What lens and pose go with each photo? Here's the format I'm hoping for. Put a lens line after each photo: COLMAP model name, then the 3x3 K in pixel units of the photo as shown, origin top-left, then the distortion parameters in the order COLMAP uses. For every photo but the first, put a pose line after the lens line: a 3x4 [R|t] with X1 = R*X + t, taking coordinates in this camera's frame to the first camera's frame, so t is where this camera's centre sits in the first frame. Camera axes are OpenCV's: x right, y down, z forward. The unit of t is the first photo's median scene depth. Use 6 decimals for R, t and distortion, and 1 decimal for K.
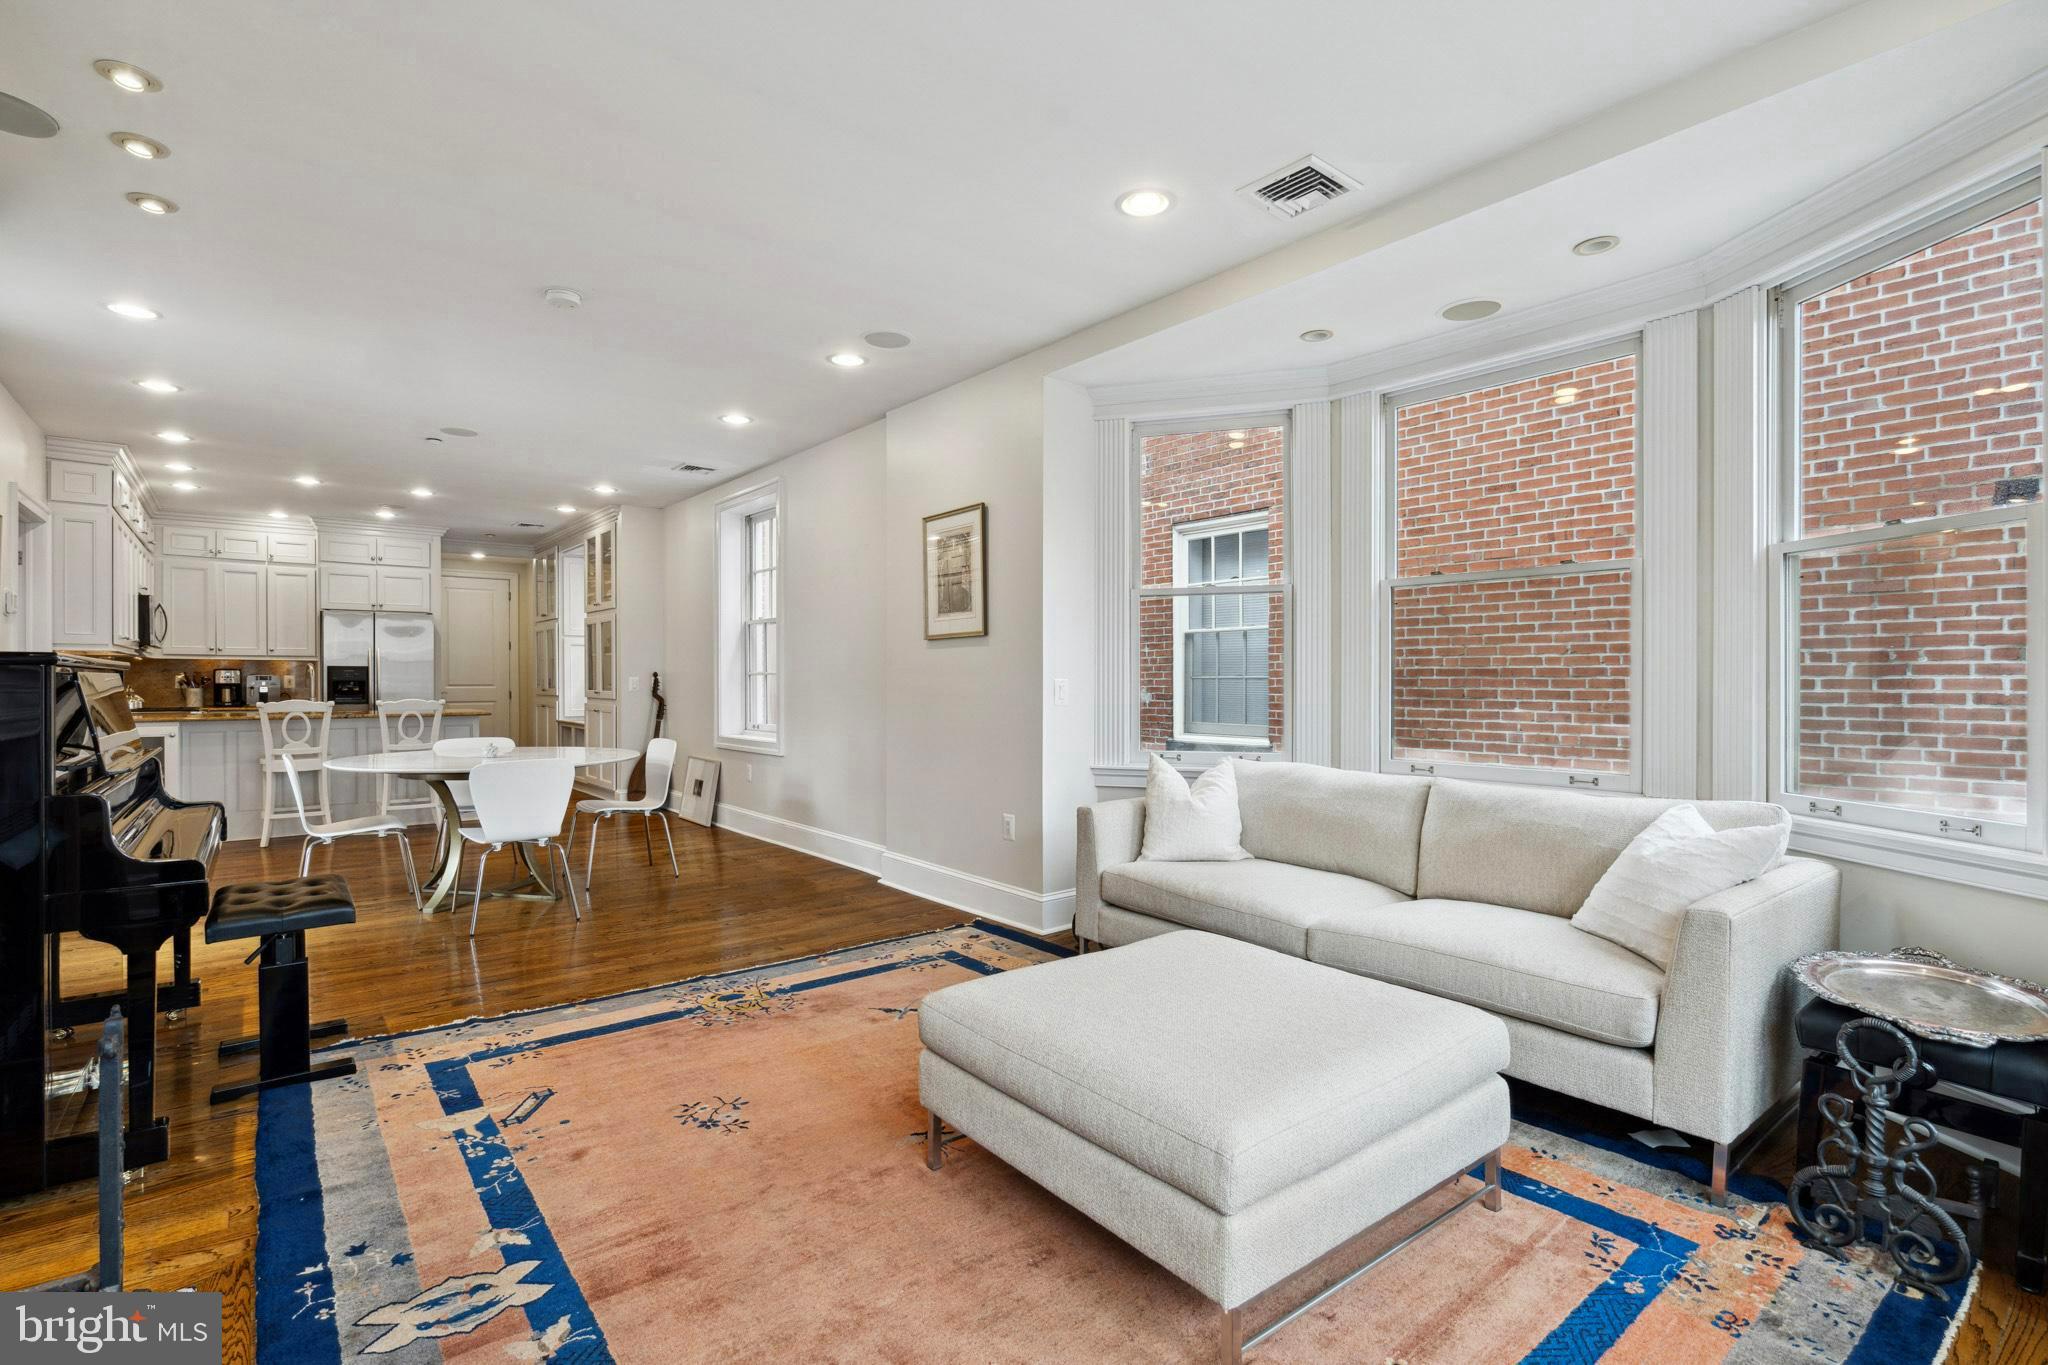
lens RADIAL K [[959.8, 0, 1013.7], [0, 959.8, 688.9], [0, 0, 1]] dist [-0.007341, 0.004123]
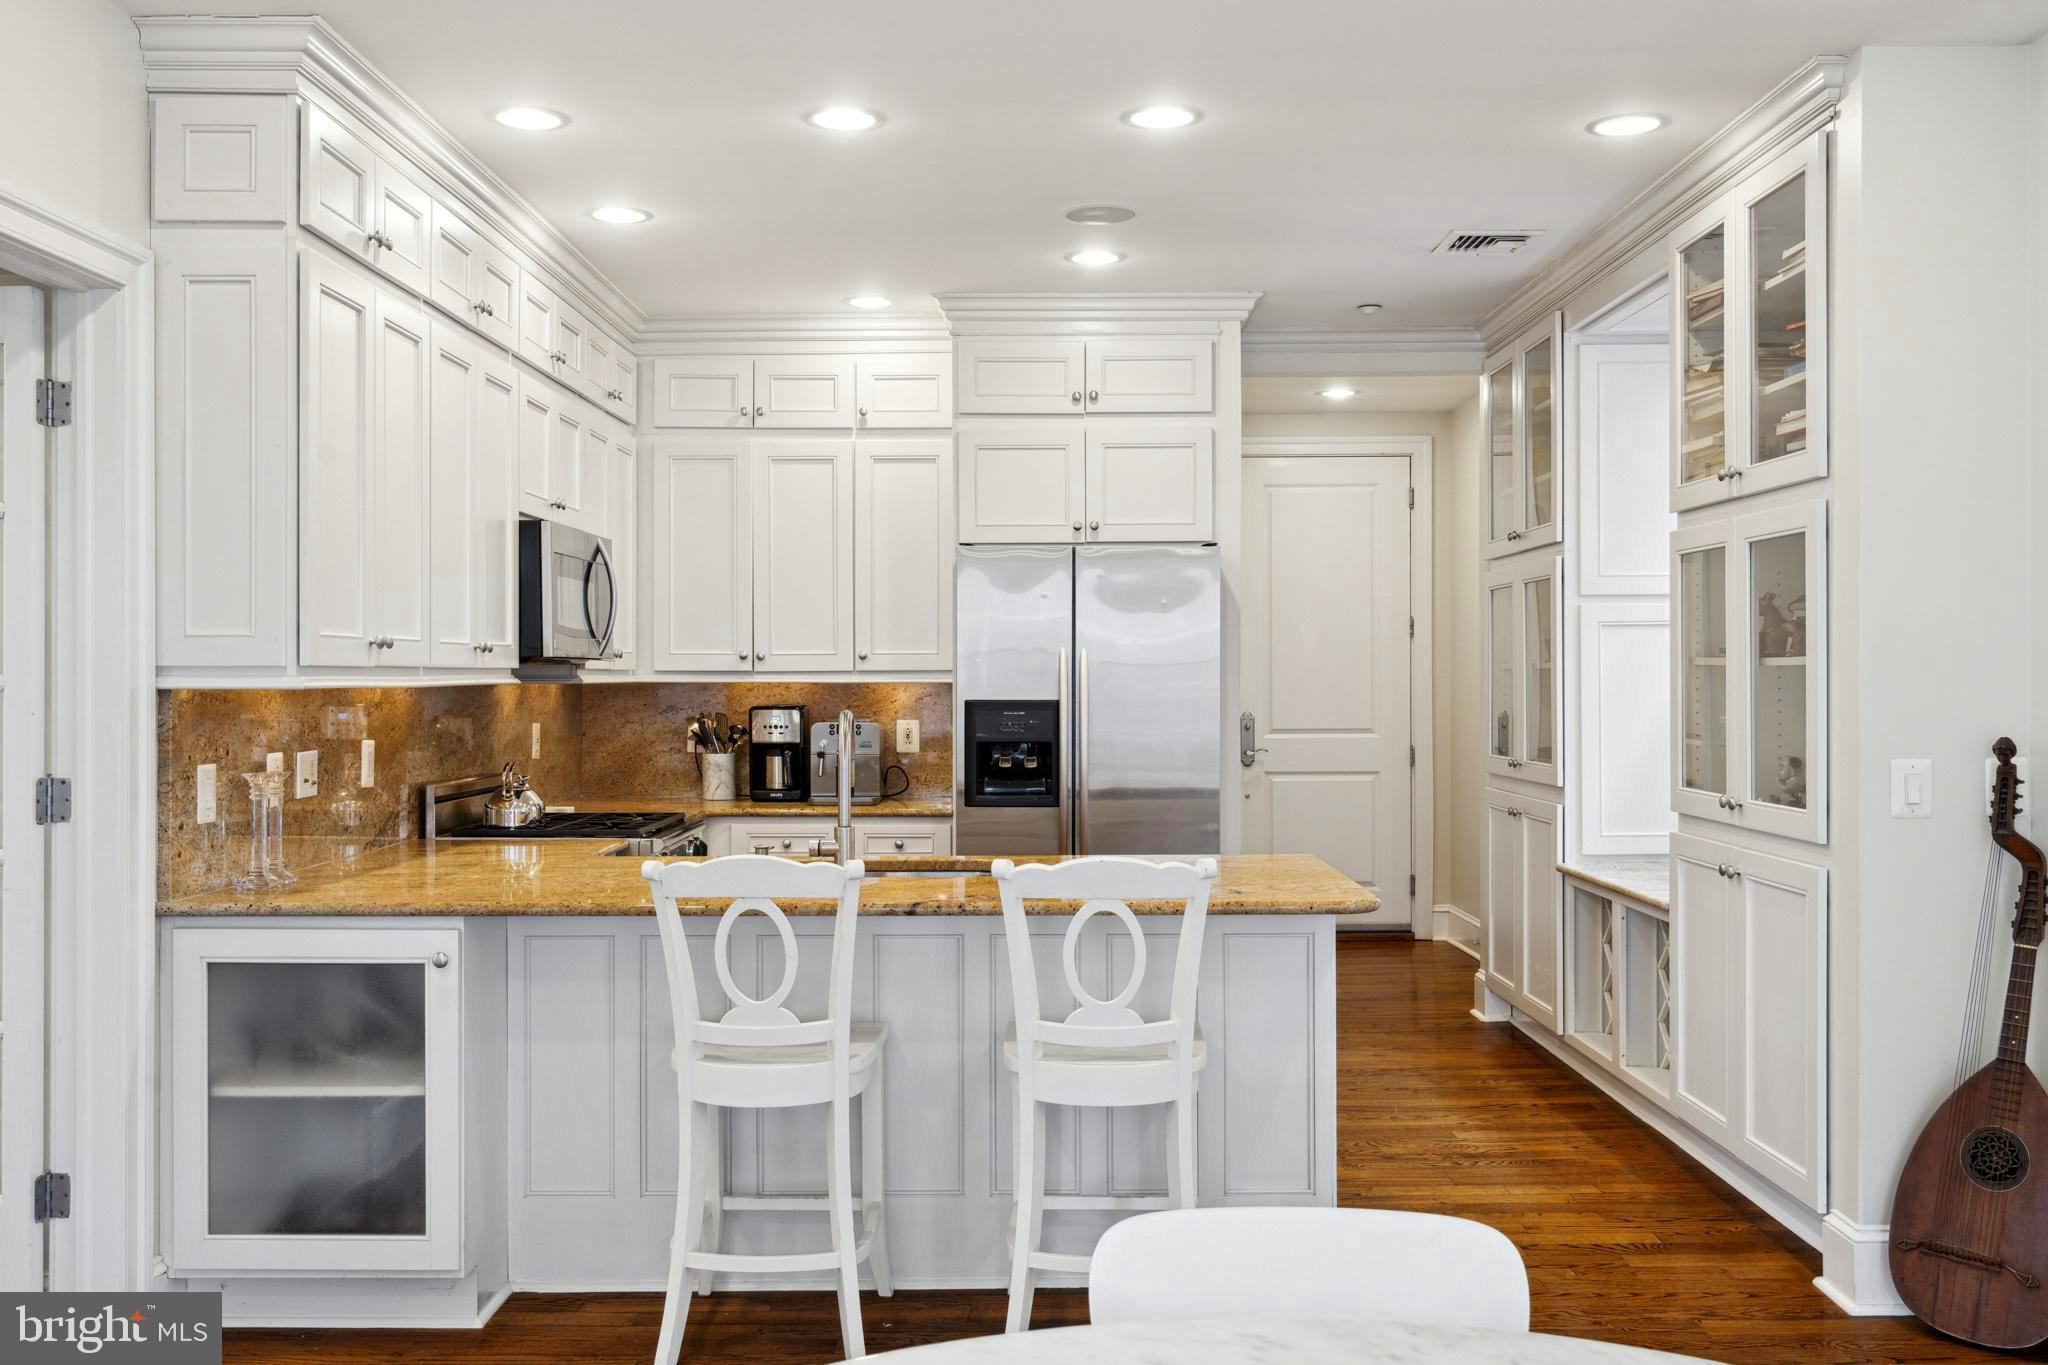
lens RADIAL K [[1819.2, 0, 1017.4], [0, 1819.2, 685.2], [0, 0, 1]] dist [0.002412, 0.000868]
pose [[0.773684, -0.000432, -0.633572, -0.635773], [-0.002389, 0.999991, -0.003599, -0.064534], [0.633567, 0.004297, 0.773676, 1.145013]]
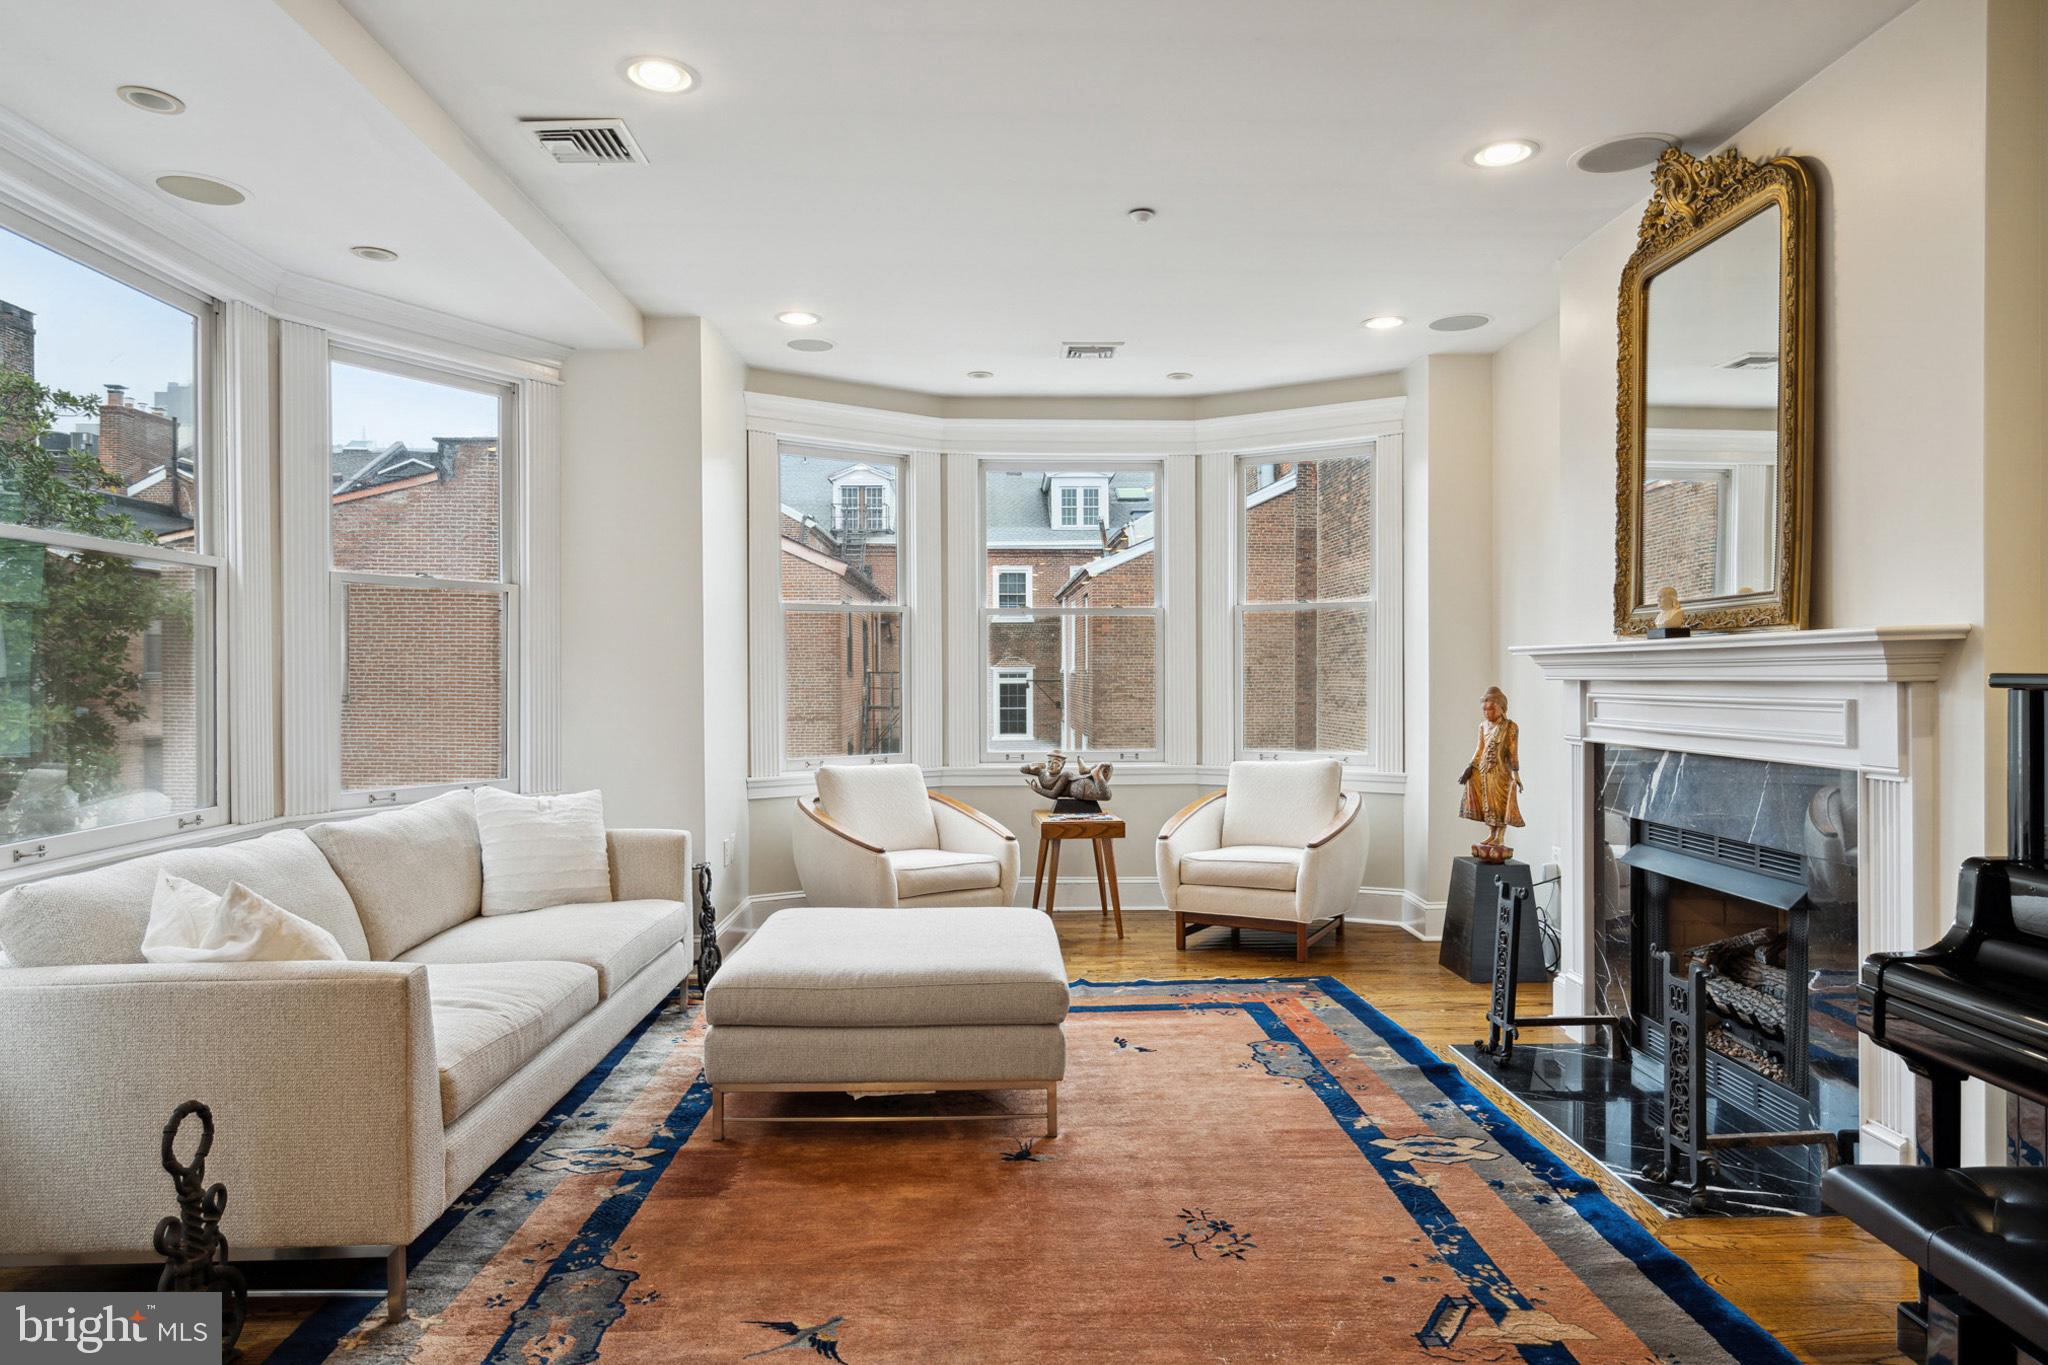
lens RADIAL K [[1202.8, 0, 1021.2], [0, 1202.8, 685.7], [0, 0, 1]] dist [0.002733, 0.006721]
pose [[-0.802605, -0.005930, 0.596481, -0.543029], [0.007648, 0.999766, 0.020231, -0.031791], [-0.596462, 0.020800, -0.802372, 1.308836]]
